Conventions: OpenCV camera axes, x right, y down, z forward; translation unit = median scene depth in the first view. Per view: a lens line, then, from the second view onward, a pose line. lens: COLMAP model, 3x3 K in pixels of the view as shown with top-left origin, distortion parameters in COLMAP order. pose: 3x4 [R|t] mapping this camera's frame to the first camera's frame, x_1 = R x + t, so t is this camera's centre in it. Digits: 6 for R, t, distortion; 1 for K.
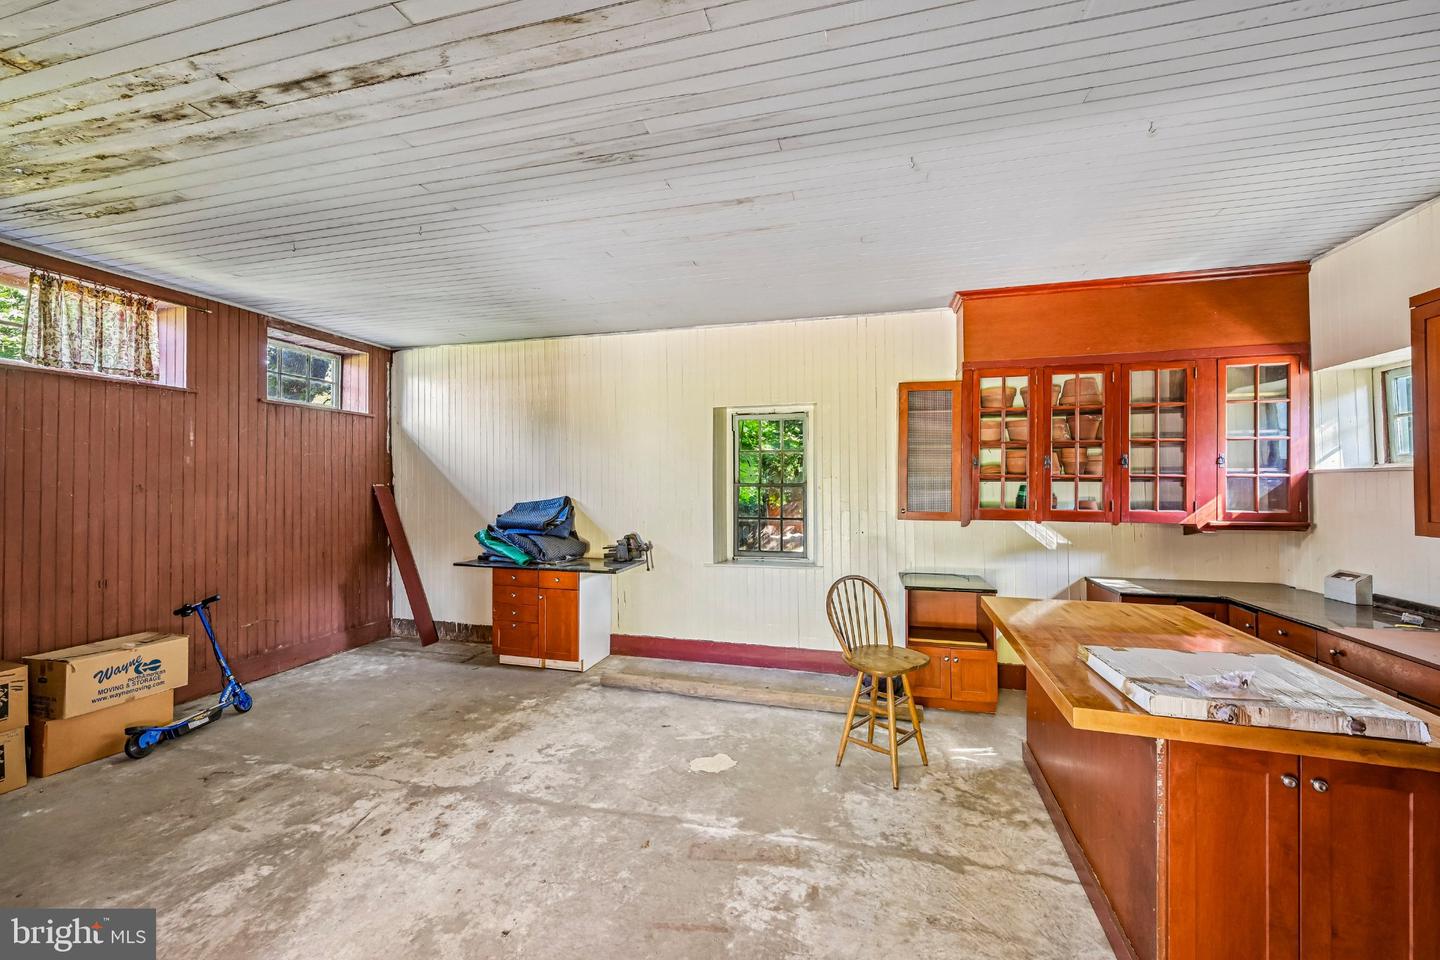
lens RADIAL K [[584.2, 0, 725.0], [0, 584.2, 482.7], [0, 0, 1]] dist [0.005777, -0.001094]
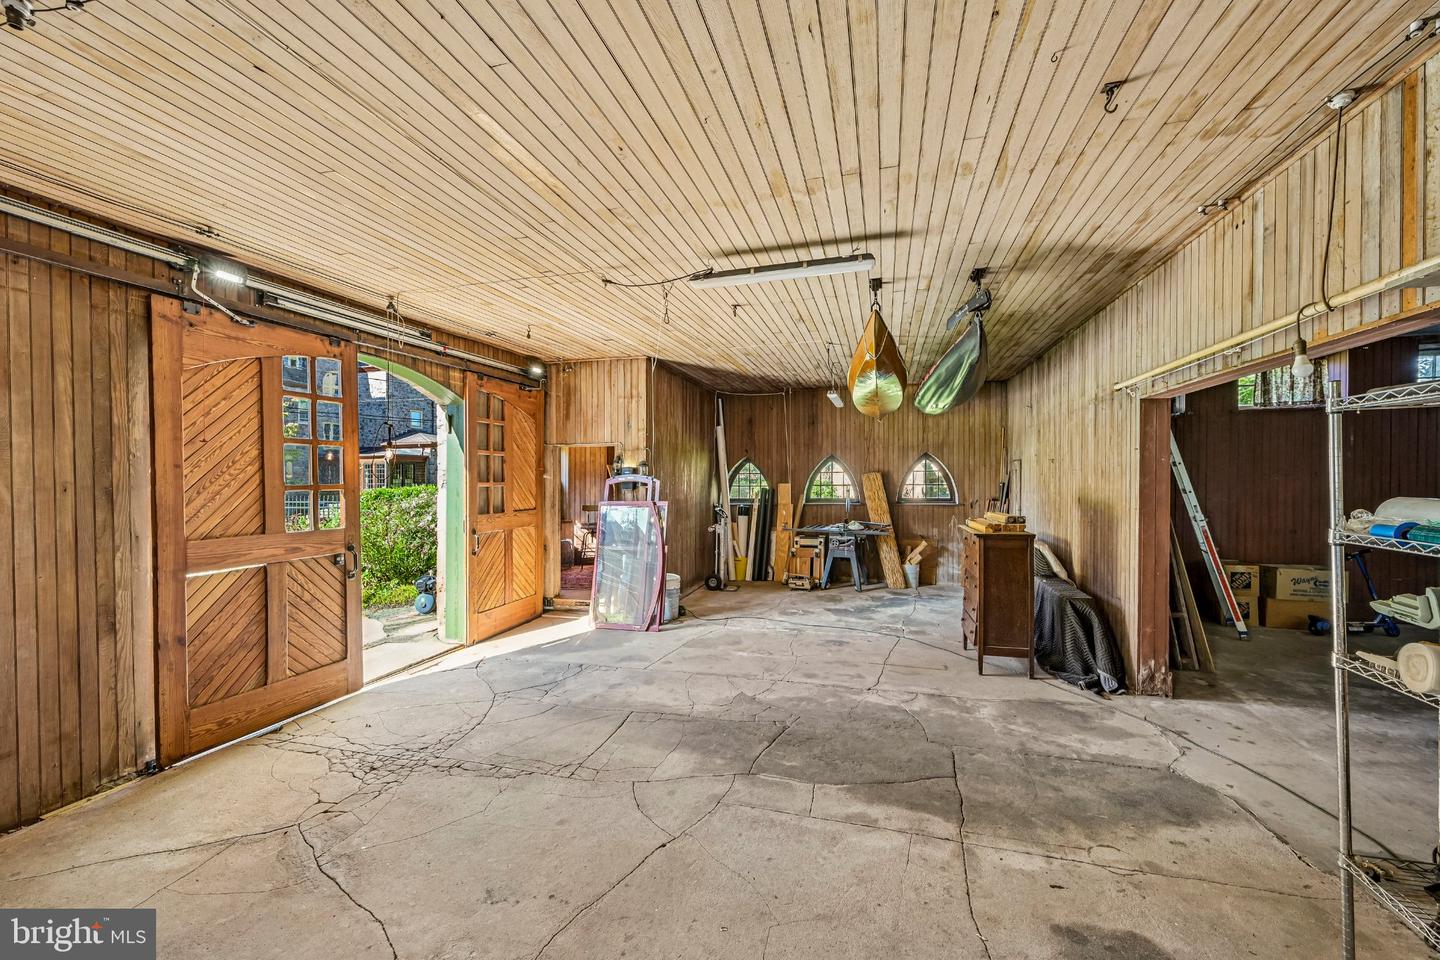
lens RADIAL K [[584.2, 0, 723.4], [0, 584.2, 482.2], [0, 0, 1]] dist [0.005777, -0.001094]
pose [[0.007033, 0.009349, -0.999932, 0.620436], [0.008566, 0.999919, 0.009409, 0.002348], [0.999939, -0.008632, 0.006952, -0.657696]]
